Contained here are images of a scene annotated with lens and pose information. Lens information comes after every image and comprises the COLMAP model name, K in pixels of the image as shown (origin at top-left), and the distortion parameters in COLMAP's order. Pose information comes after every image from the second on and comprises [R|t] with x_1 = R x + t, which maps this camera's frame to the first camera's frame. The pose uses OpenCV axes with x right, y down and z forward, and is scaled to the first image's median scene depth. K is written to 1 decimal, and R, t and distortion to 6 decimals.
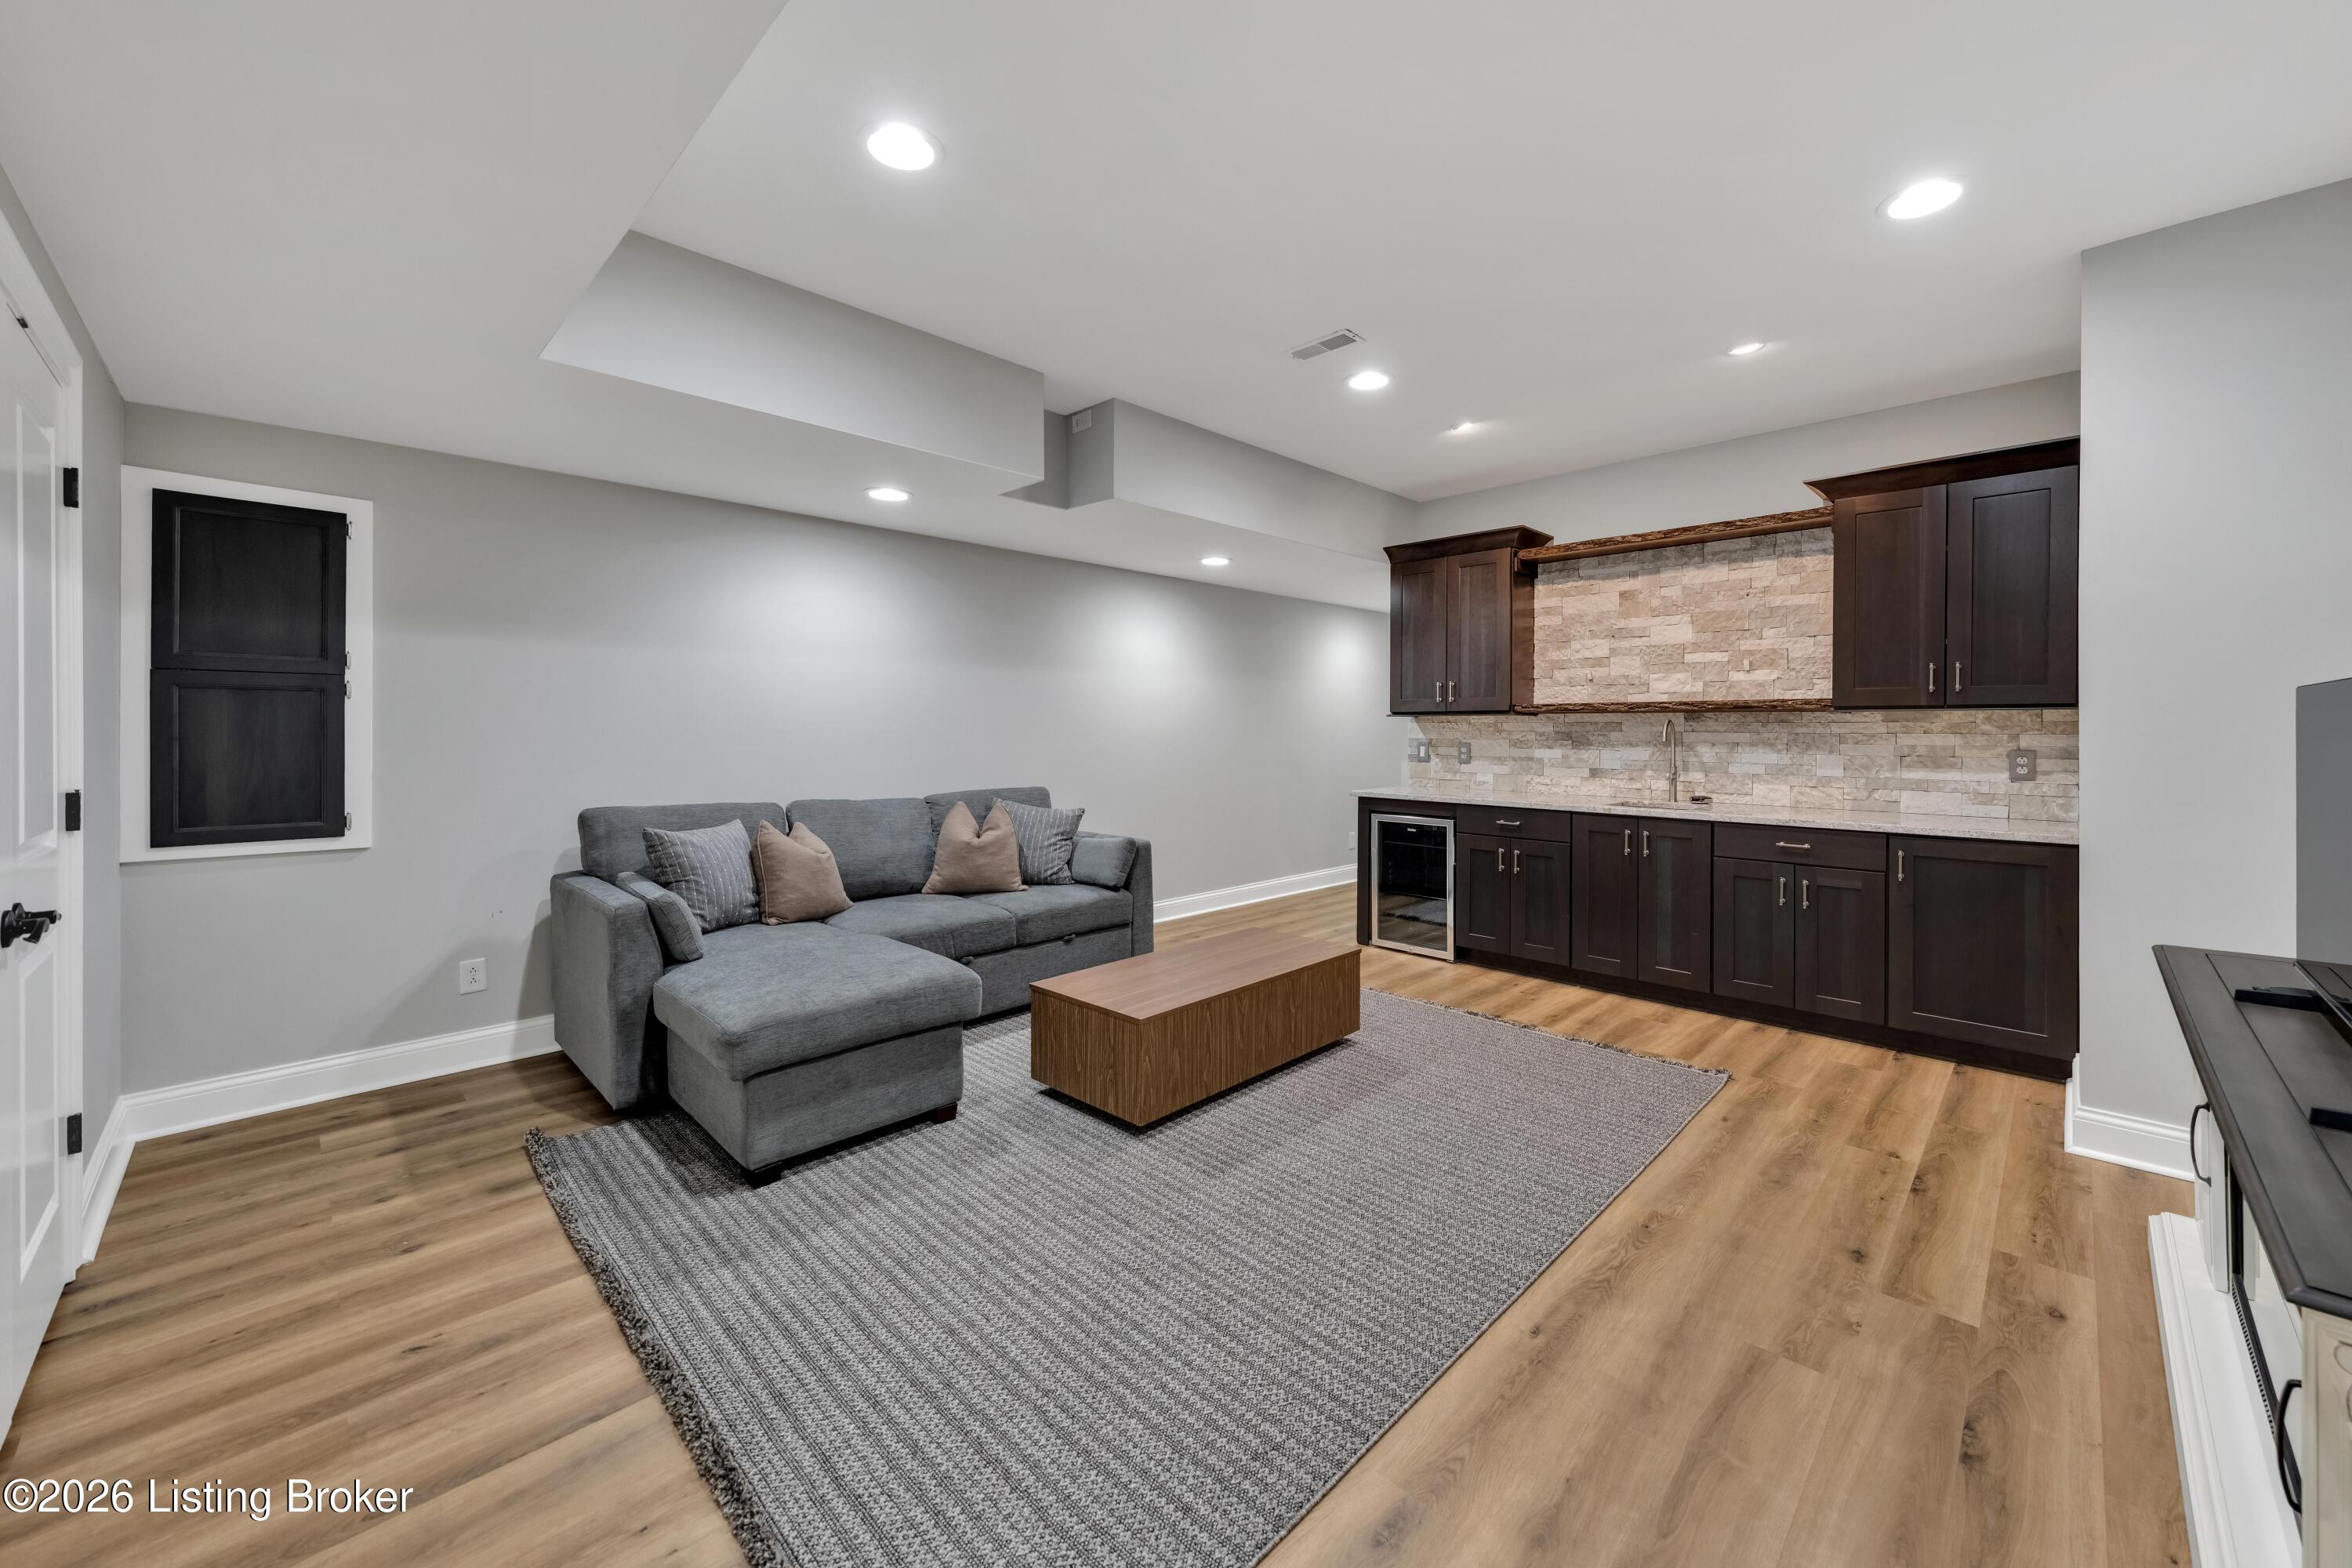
lens RADIAL K [[889.0, 0, 1206.2], [0, 889.0, 738.1], [0, 0, 1]] dist [0.001840, -0.000478]
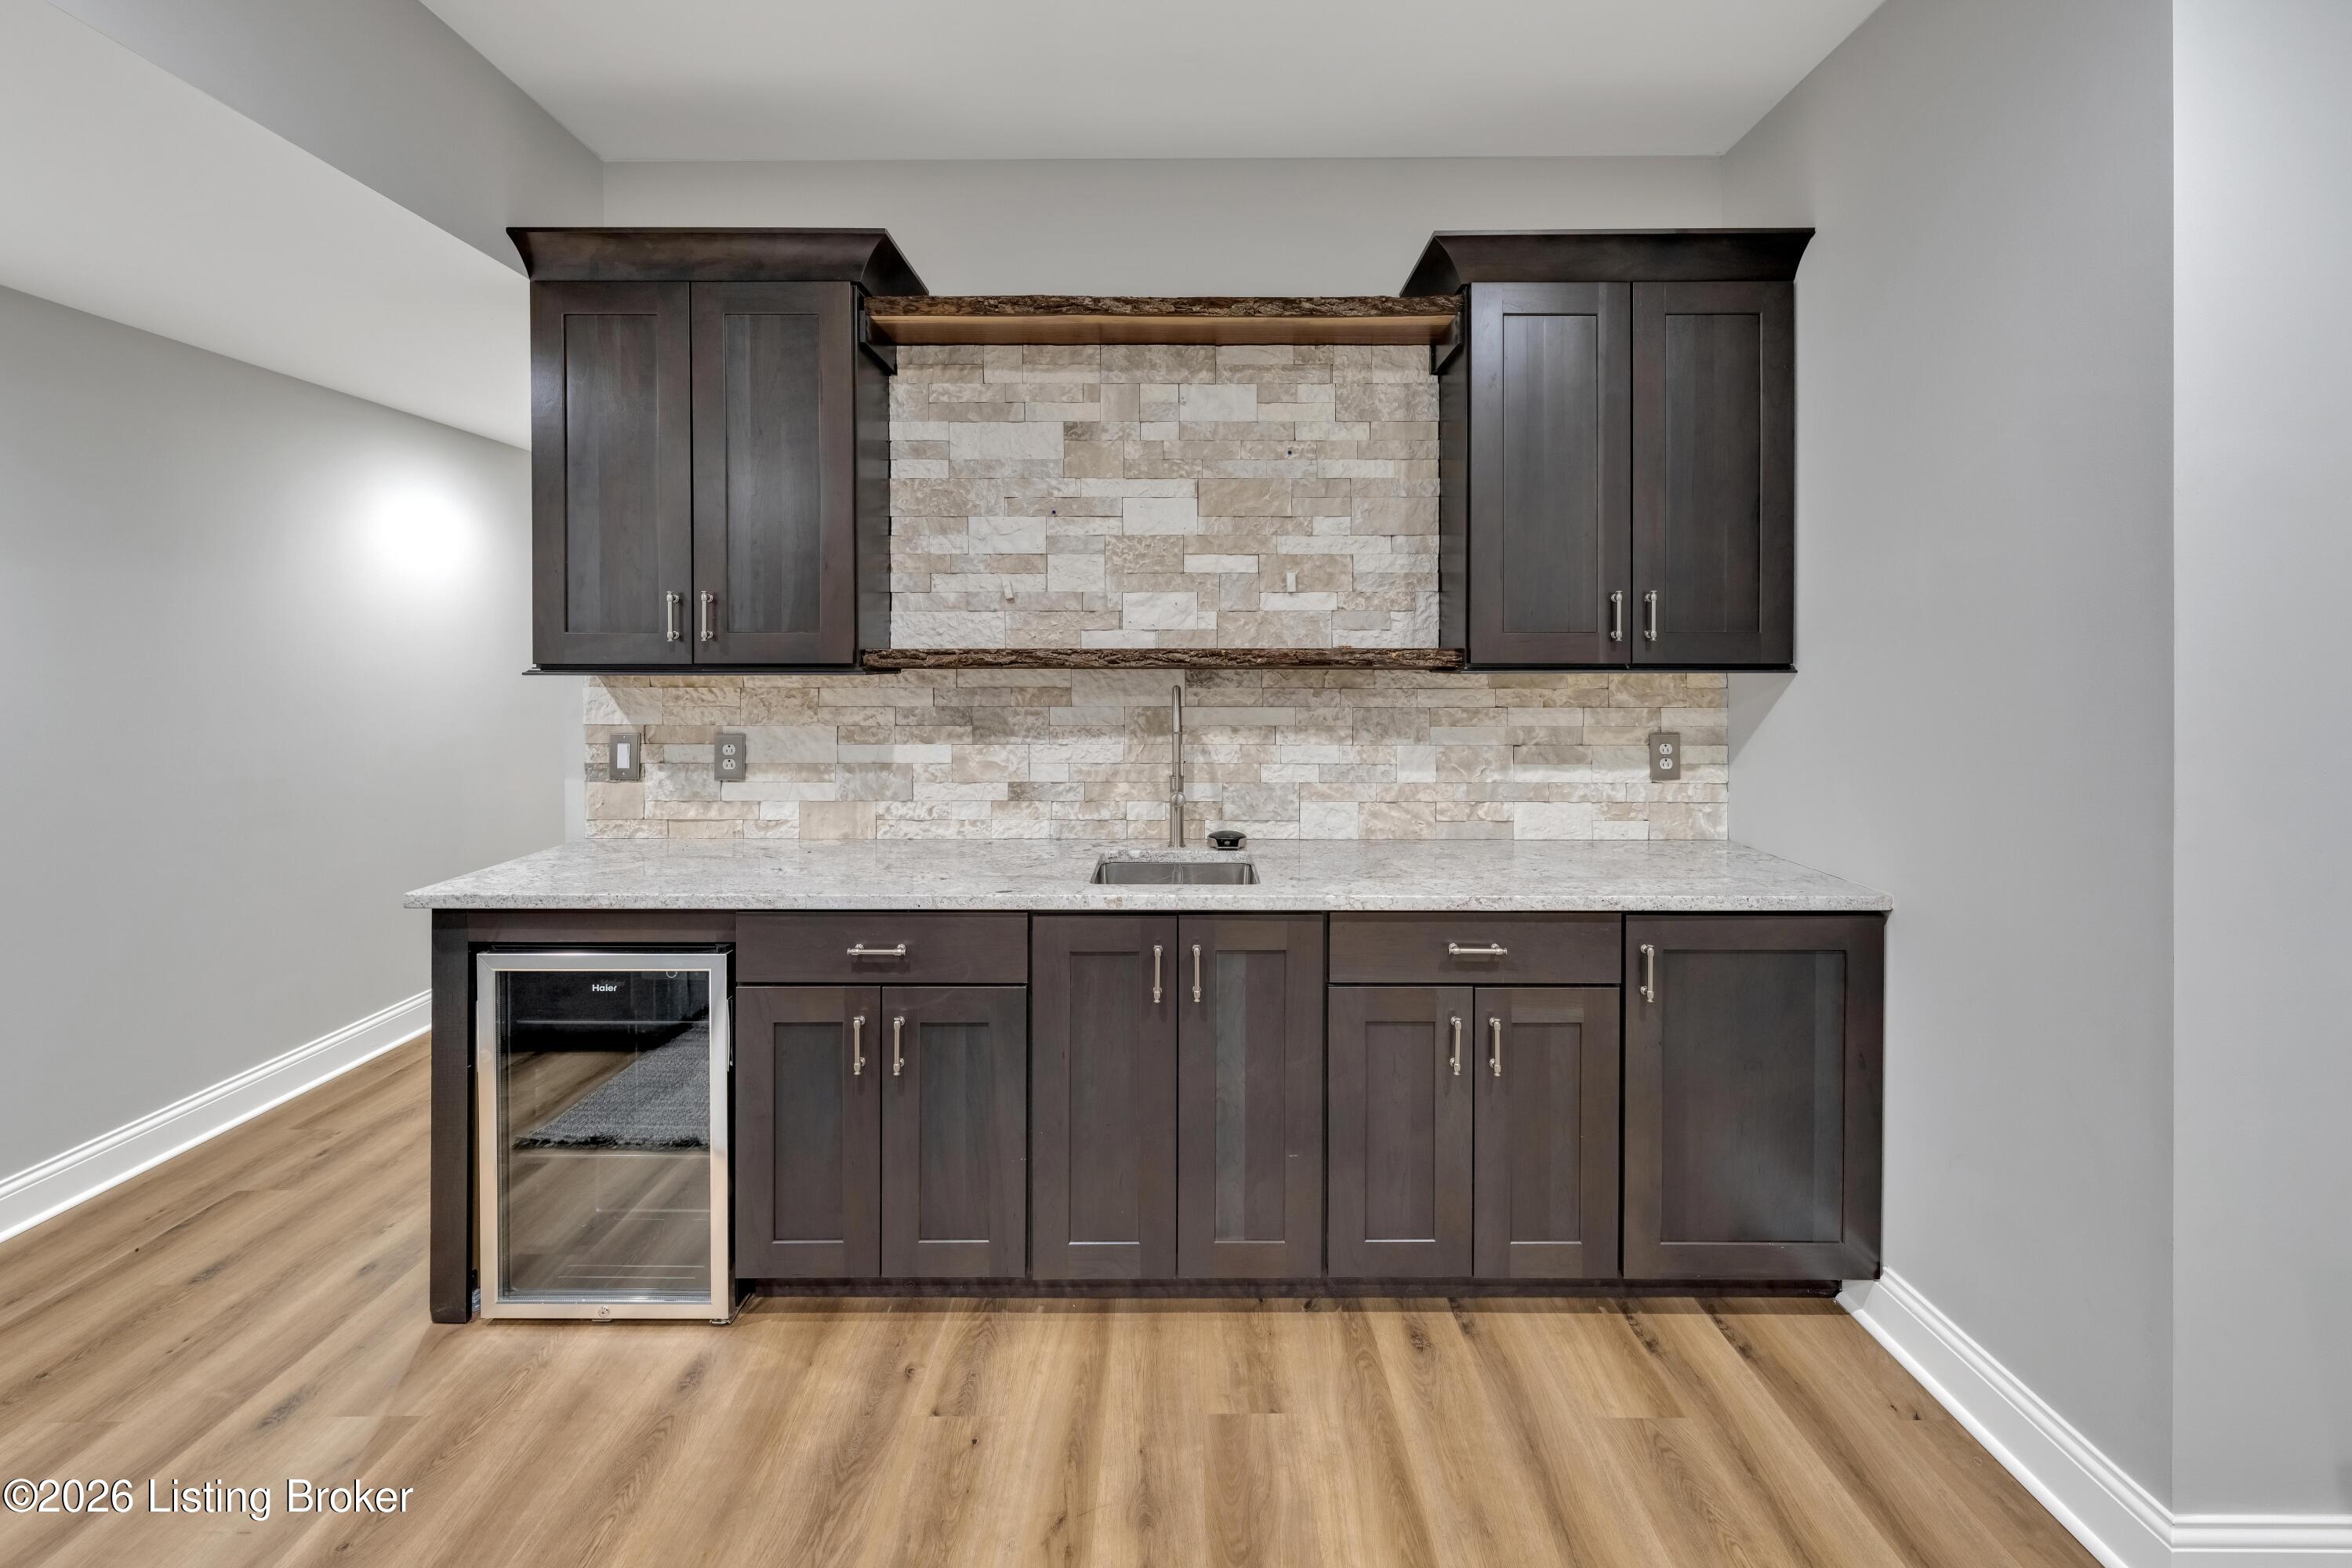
lens RADIAL K [[1055.3, 0, 1168.6], [0, 1055.3, 663.9], [0, 0, 1]] dist [0.011578, 0.000126]
pose [[0.734218, -0.005870, 0.678889, 0.118050], [0.009127, 0.999958, -0.001225, -0.032292], [-0.678853, 0.007095, 0.734240, 0.579625]]
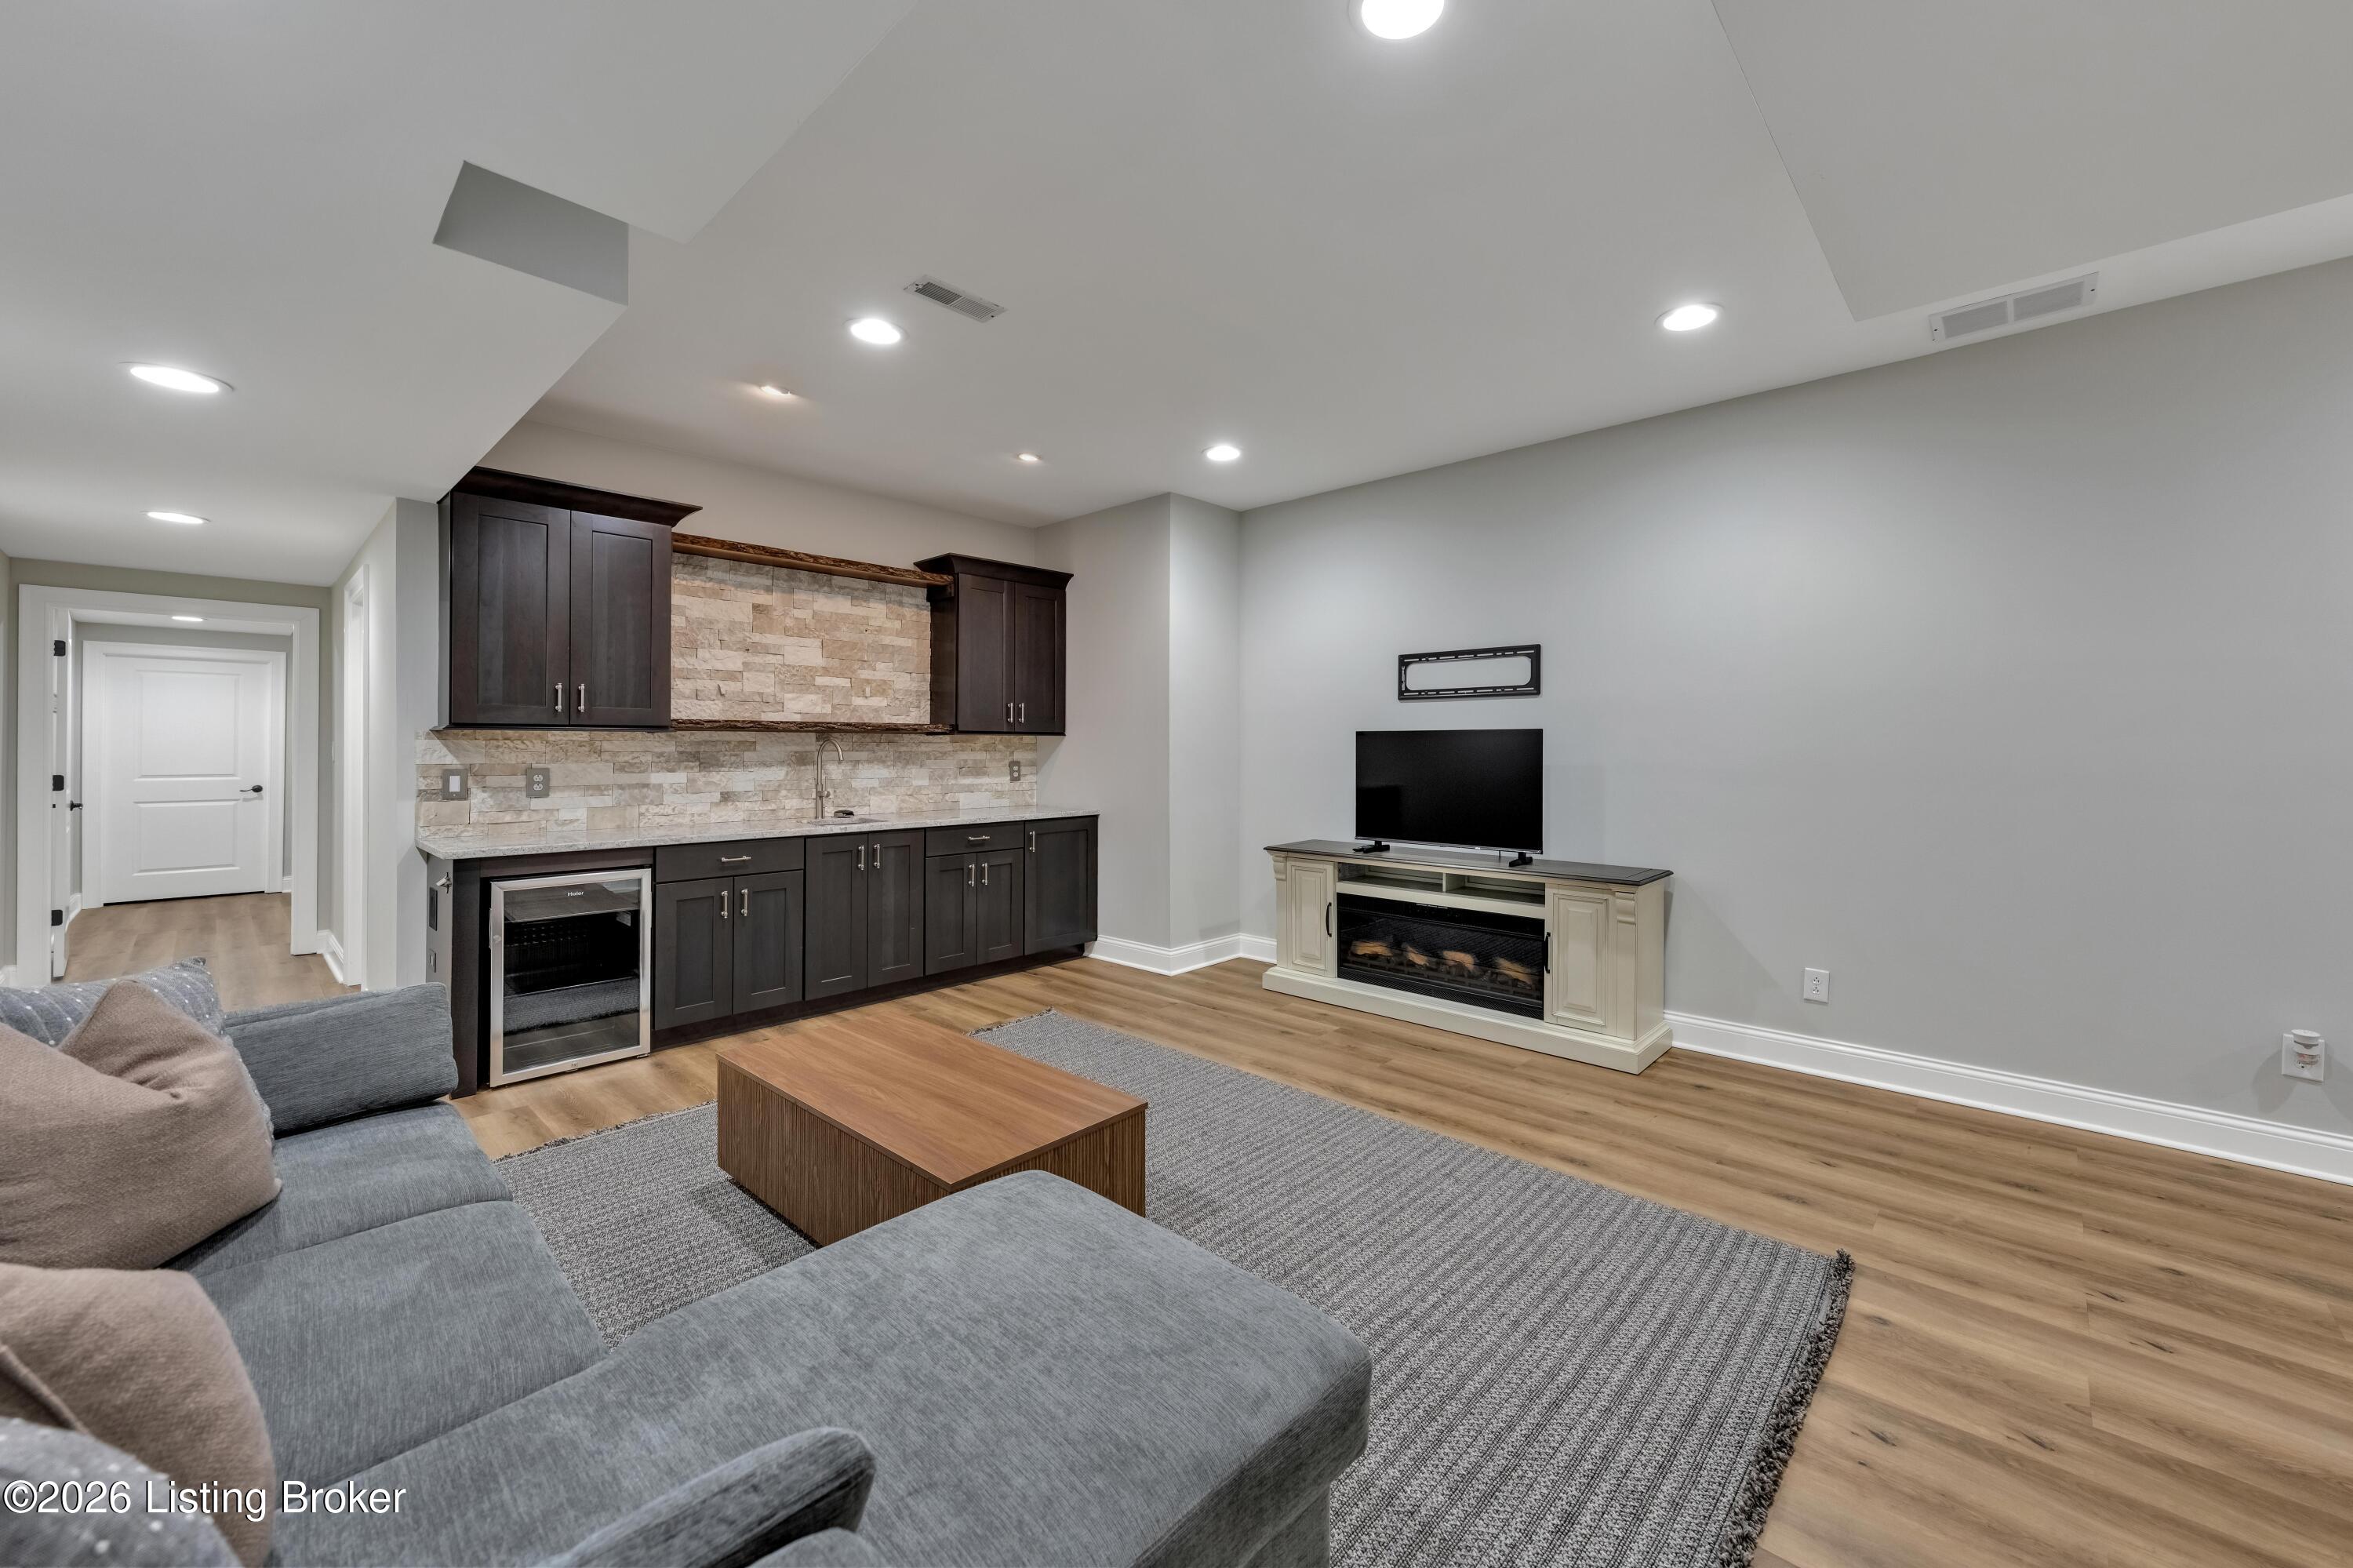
lens RADIAL K [[889.5, 0, 1227.6], [0, 889.5, 742.3], [0, 0, 1]] dist [0.001840, -0.000478]
pose [[-0.021817, 0.004903, 0.999750, -0.540472], [0.012340, 0.999913, -0.004635, -0.006759], [-0.999686, 0.012236, -0.021875, 0.563123]]
